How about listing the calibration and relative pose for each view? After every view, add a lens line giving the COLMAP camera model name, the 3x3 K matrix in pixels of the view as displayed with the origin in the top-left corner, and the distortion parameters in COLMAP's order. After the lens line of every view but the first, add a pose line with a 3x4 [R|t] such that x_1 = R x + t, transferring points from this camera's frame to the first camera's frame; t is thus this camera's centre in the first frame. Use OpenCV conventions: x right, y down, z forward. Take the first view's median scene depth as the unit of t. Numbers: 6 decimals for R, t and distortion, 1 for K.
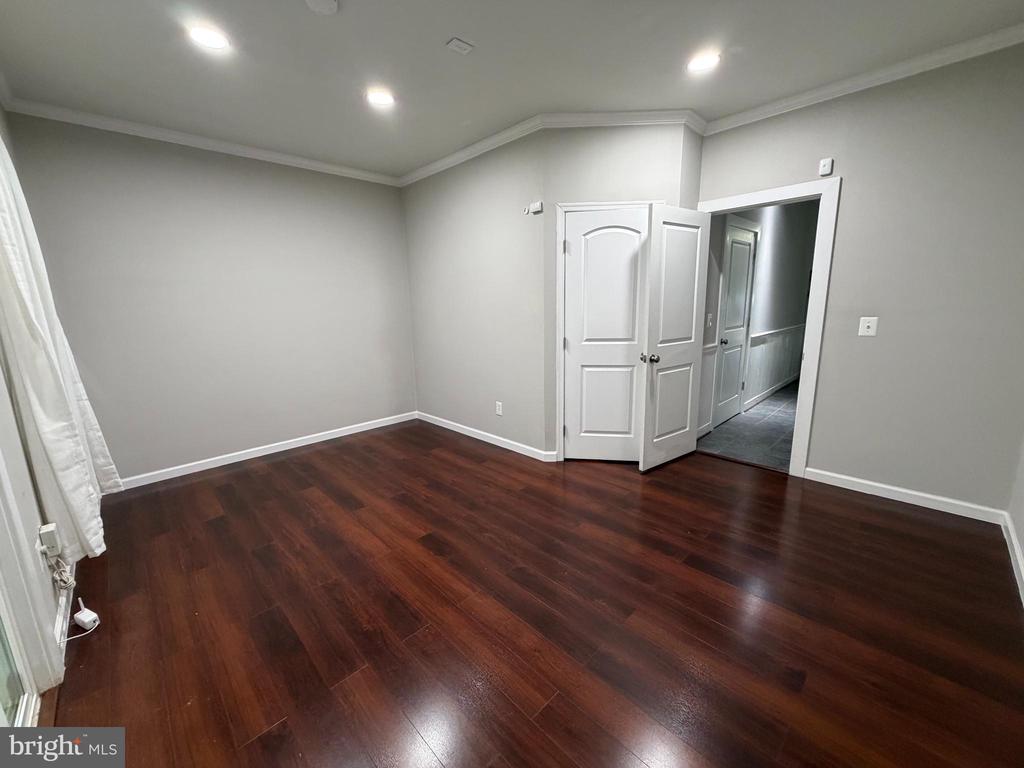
lens RADIAL K [[407.0, 0, 507.5], [0, 407.0, 384.6], [0, 0, 1]] dist [-0.000228, -0.000150]
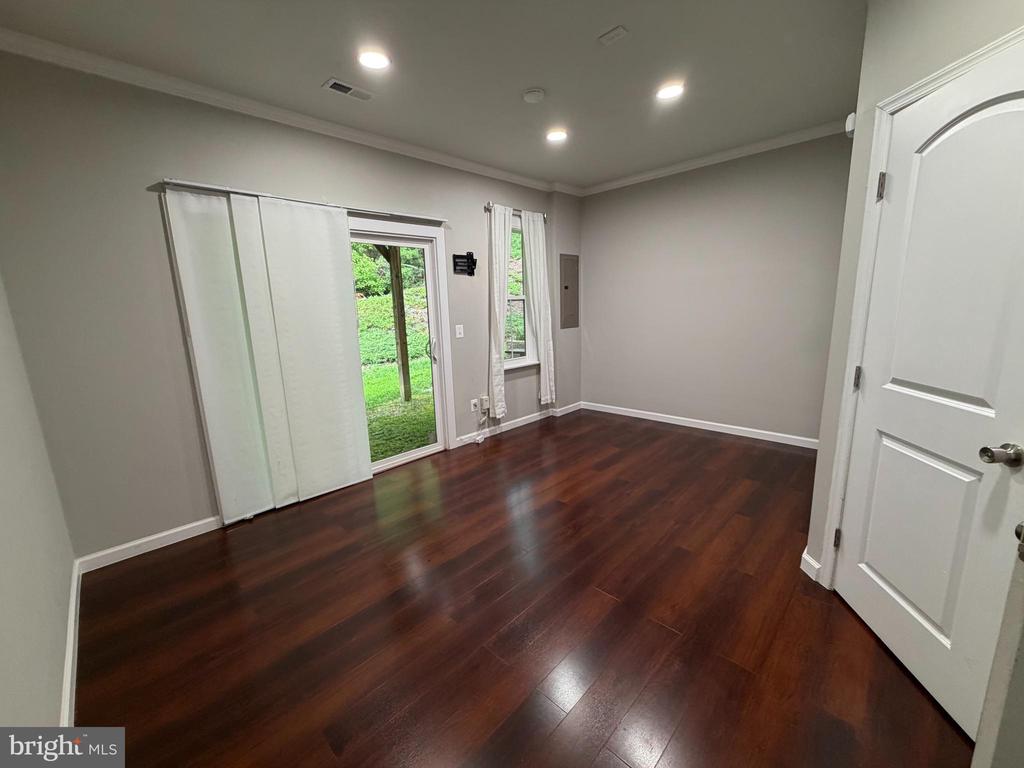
lens RADIAL K [[407.0, 0, 506.7], [0, 407.0, 384.8], [0, 0, 1]] dist [-0.000228, -0.000150]
pose [[0.025406, 0.217946, -0.975630, 0.631505], [-0.166569, 0.963225, 0.210837, -0.127764], [0.985702, 0.157153, 0.060775, 0.526840]]
